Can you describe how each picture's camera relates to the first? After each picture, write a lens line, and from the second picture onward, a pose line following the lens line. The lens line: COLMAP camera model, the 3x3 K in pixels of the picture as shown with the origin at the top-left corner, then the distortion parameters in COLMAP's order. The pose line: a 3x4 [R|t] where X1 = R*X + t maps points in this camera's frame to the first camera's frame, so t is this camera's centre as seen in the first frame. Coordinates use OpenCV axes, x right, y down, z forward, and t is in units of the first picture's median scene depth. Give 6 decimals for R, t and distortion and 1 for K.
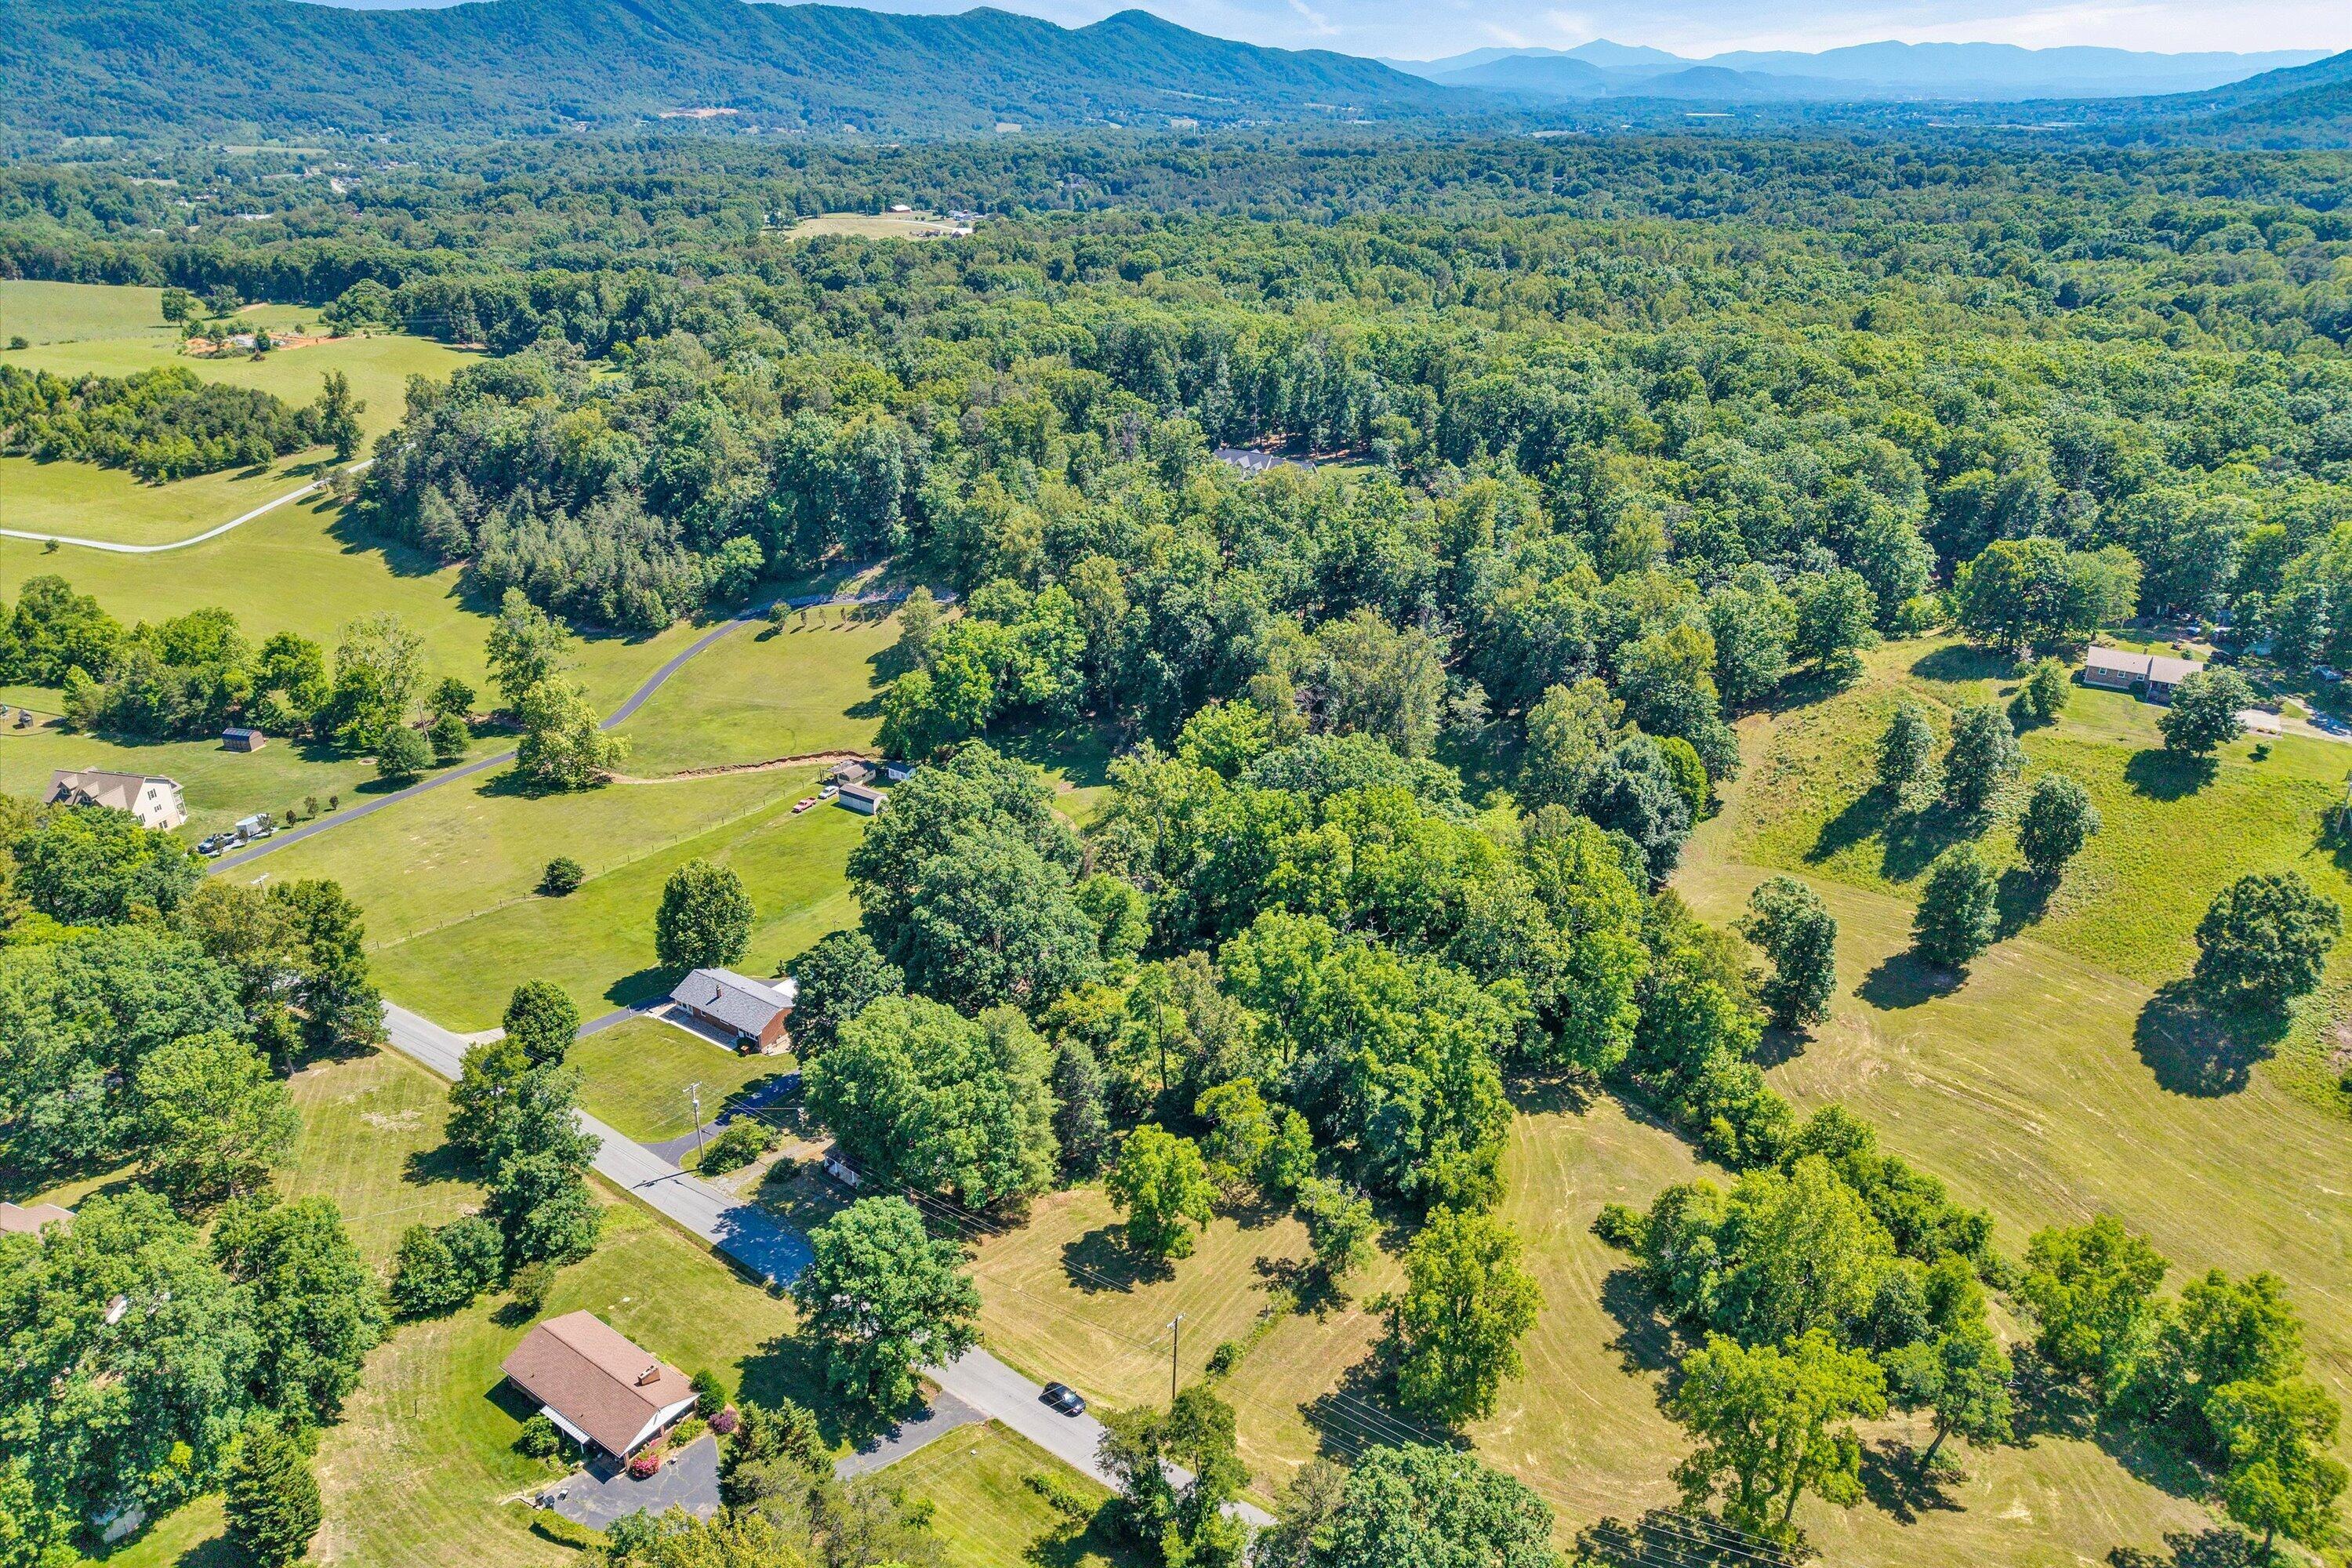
lens RADIAL K [[1575.8, 0, 1167.3], [0, 1575.8, 783.3], [0, 0, 1]] dist [0.005783, -0.000710]
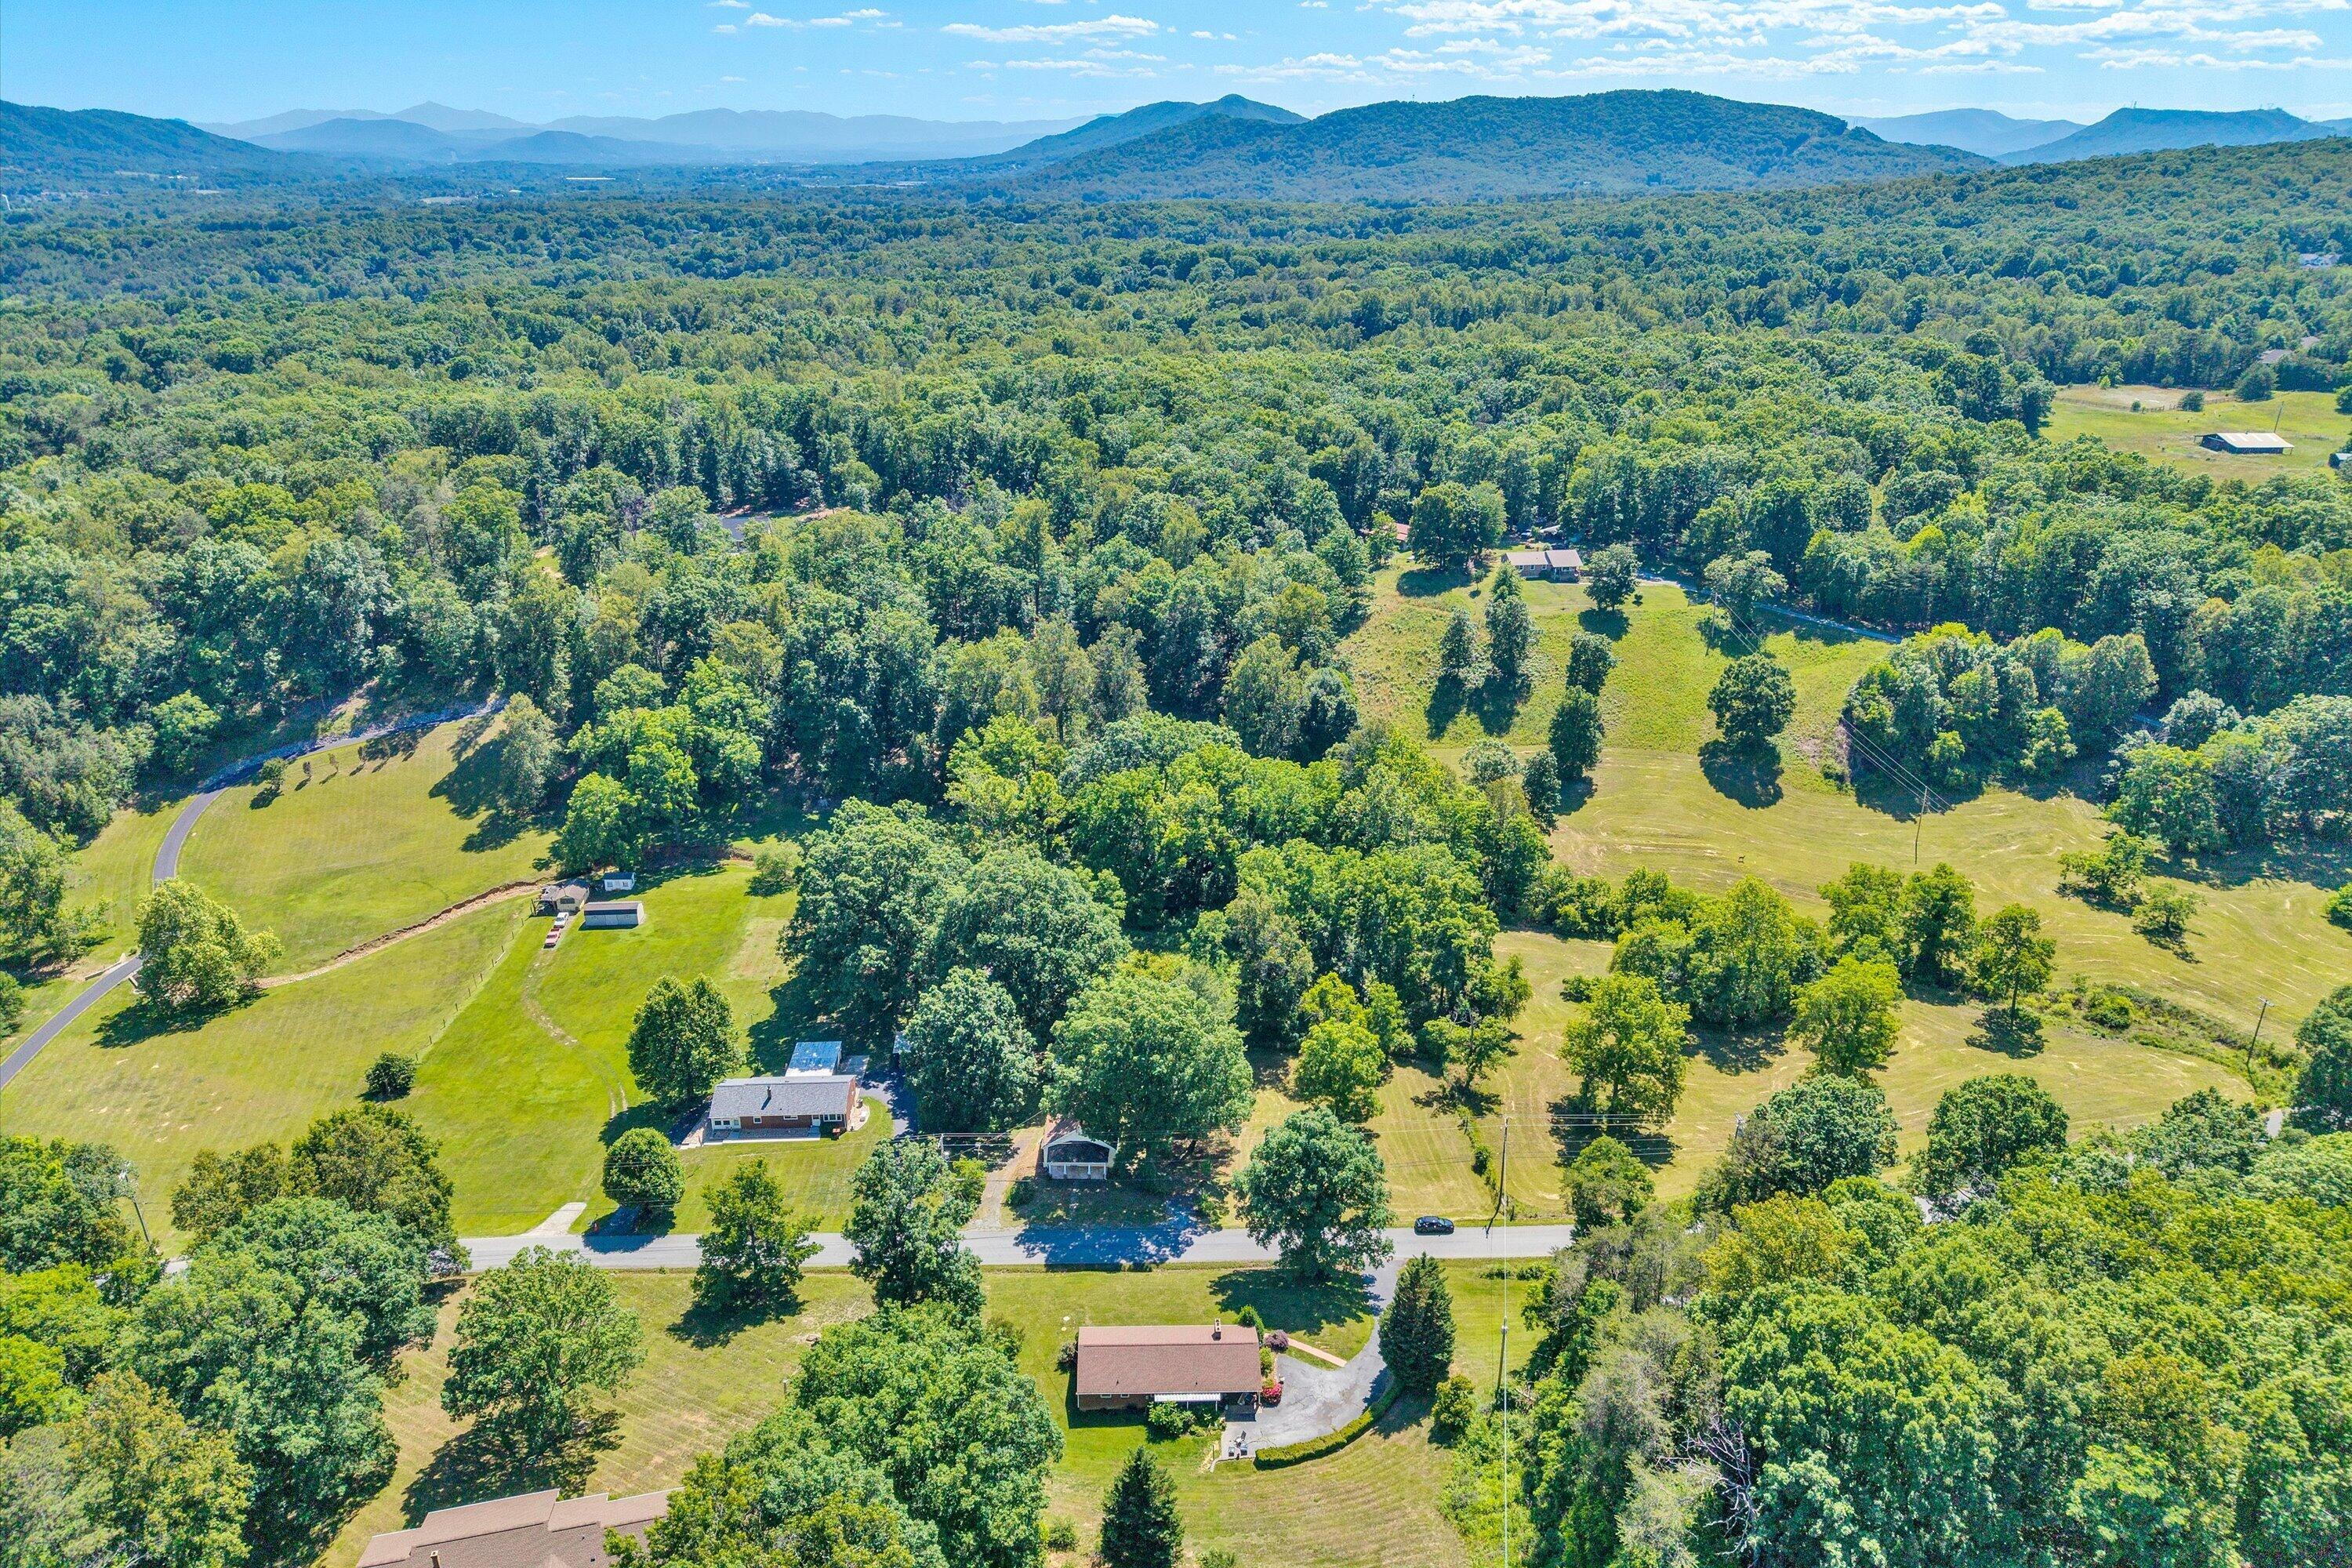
lens RADIAL K [[1575.8, 0, 1167.3], [0, 1575.8, 783.3], [0, 0, 1]] dist [0.005783, -0.000710]
pose [[0.794501, -0.230193, 0.561943, -0.496468], [0.249478, 0.967400, 0.043560, -0.026069], [-0.553651, 0.105584, 0.826028, 0.043923]]
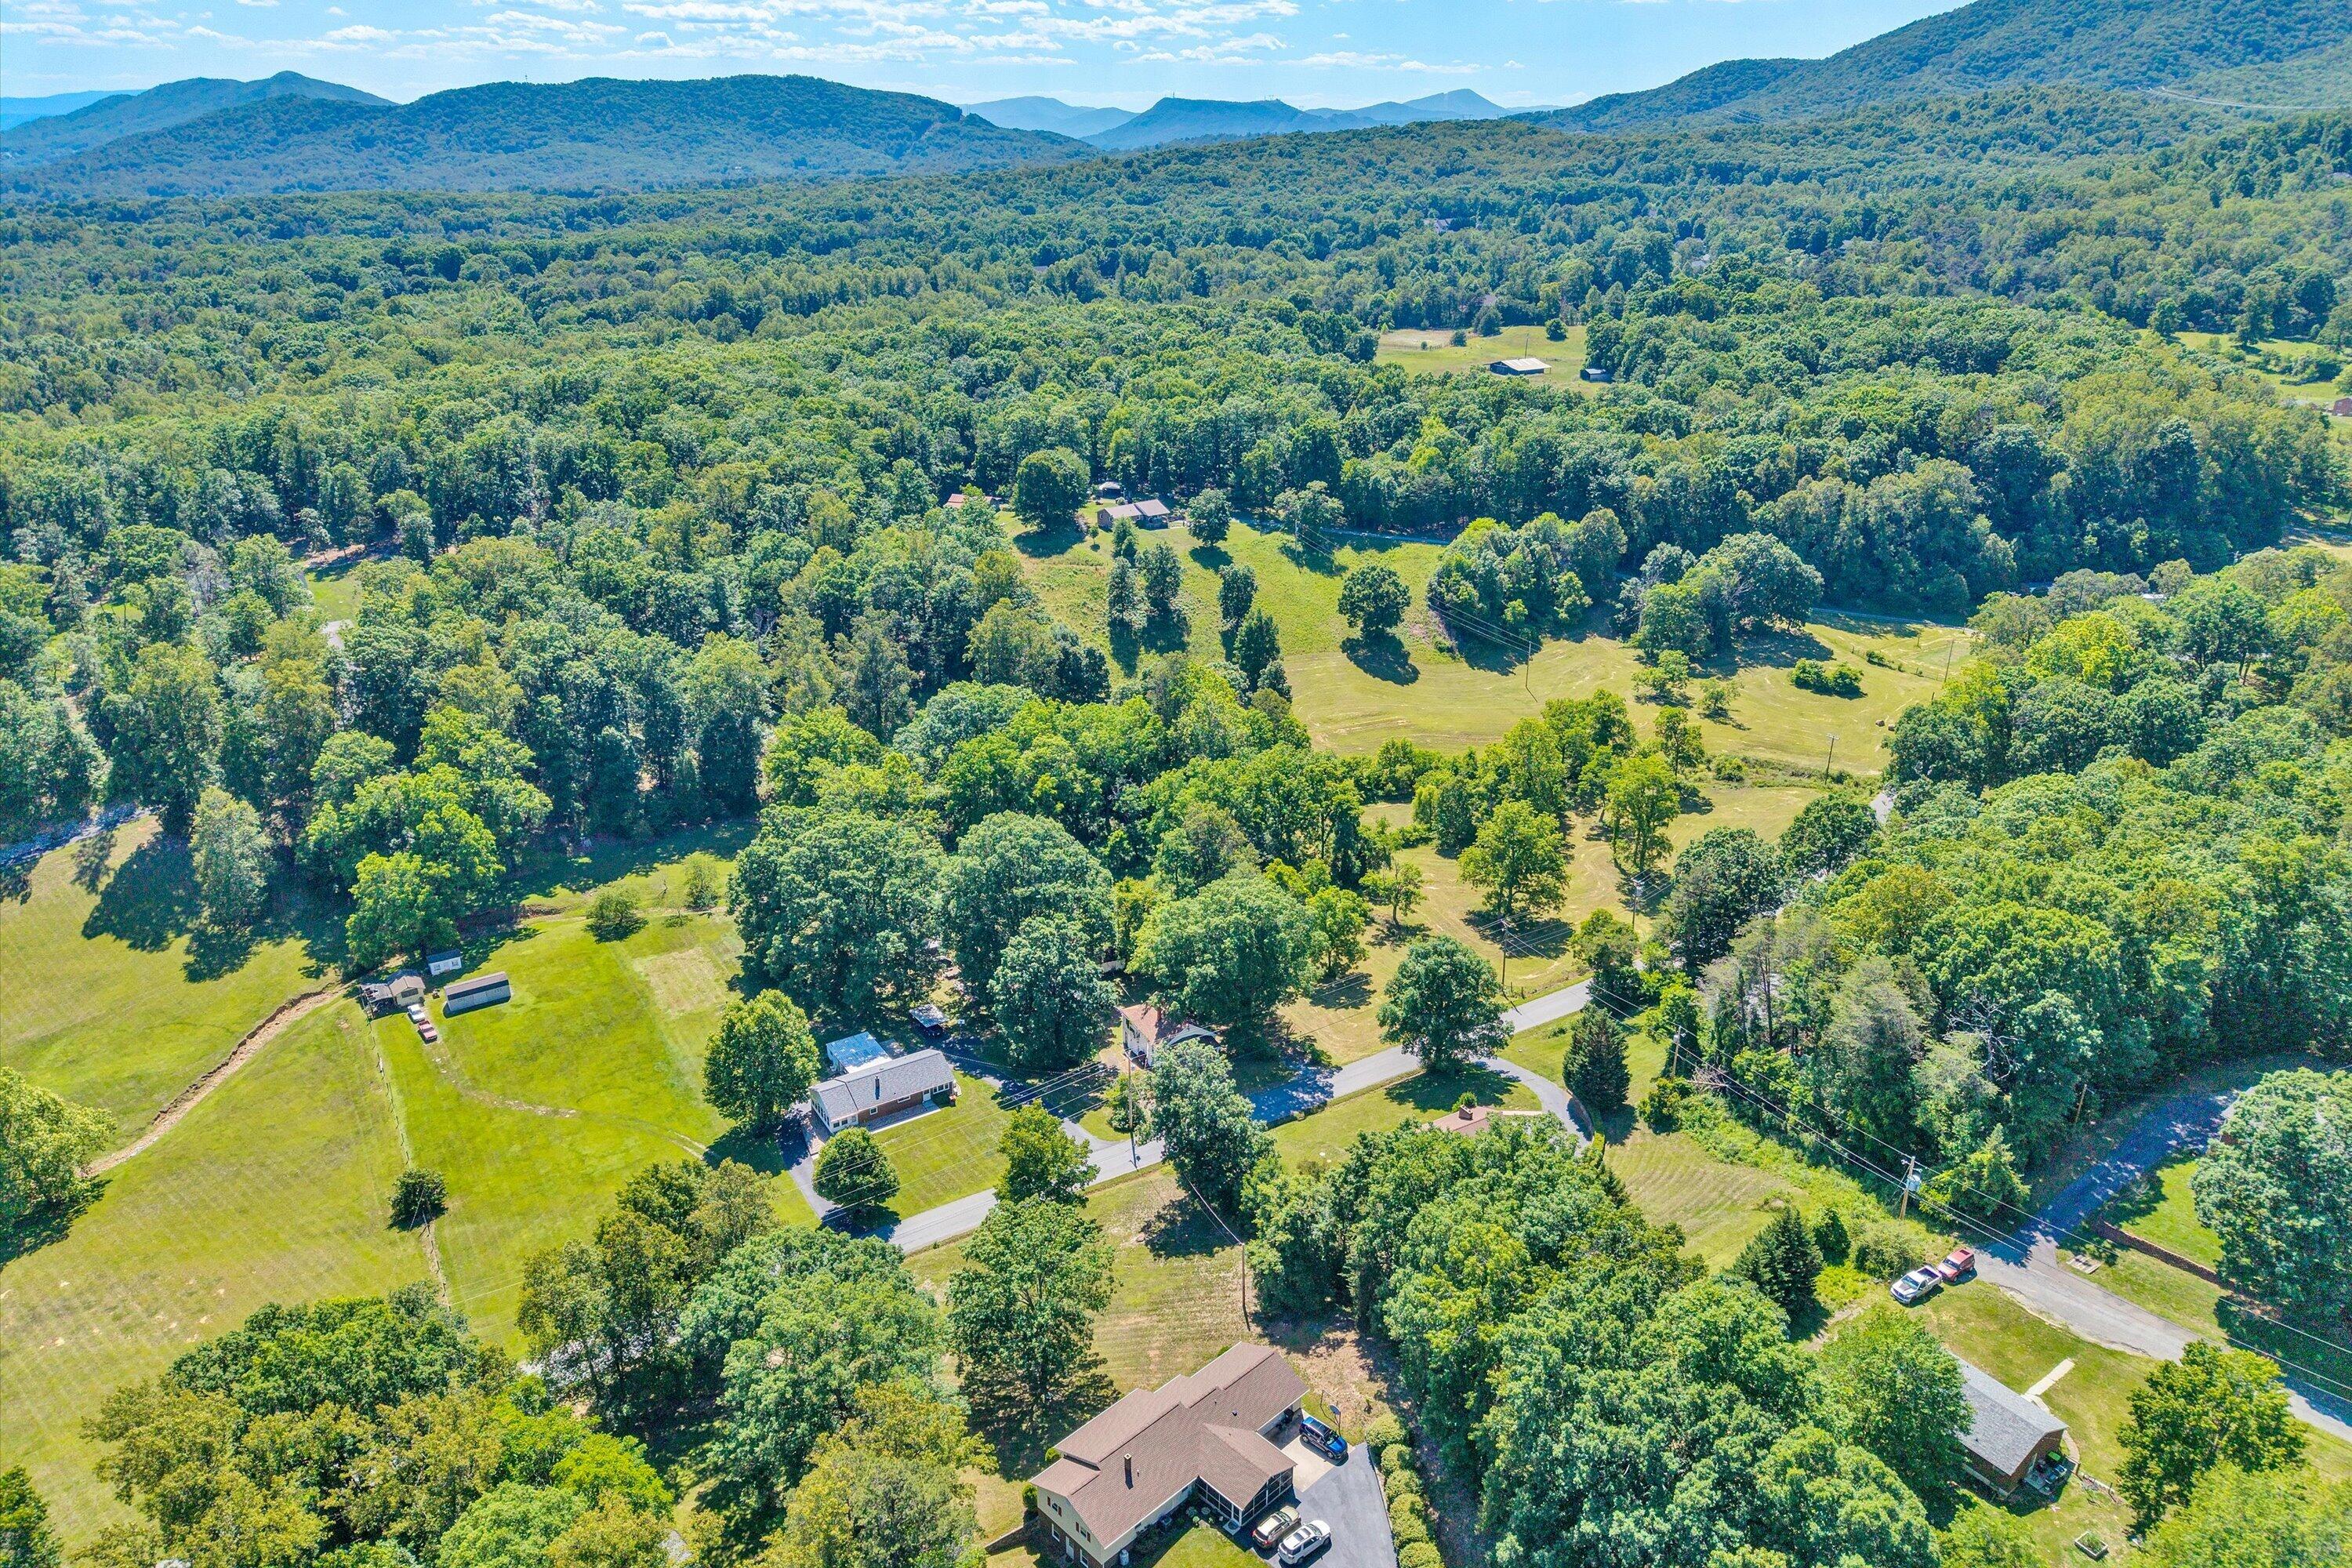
lens RADIAL K [[1575.8, 0, 1167.3], [0, 1575.8, 783.3], [0, 0, 1]] dist [0.005783, -0.000710]
pose [[0.387806, -0.356532, 0.849995, -0.830681], [0.377788, 0.902629, 0.206245, -0.143870], [-0.840763, 0.241135, 0.484738, 0.278222]]
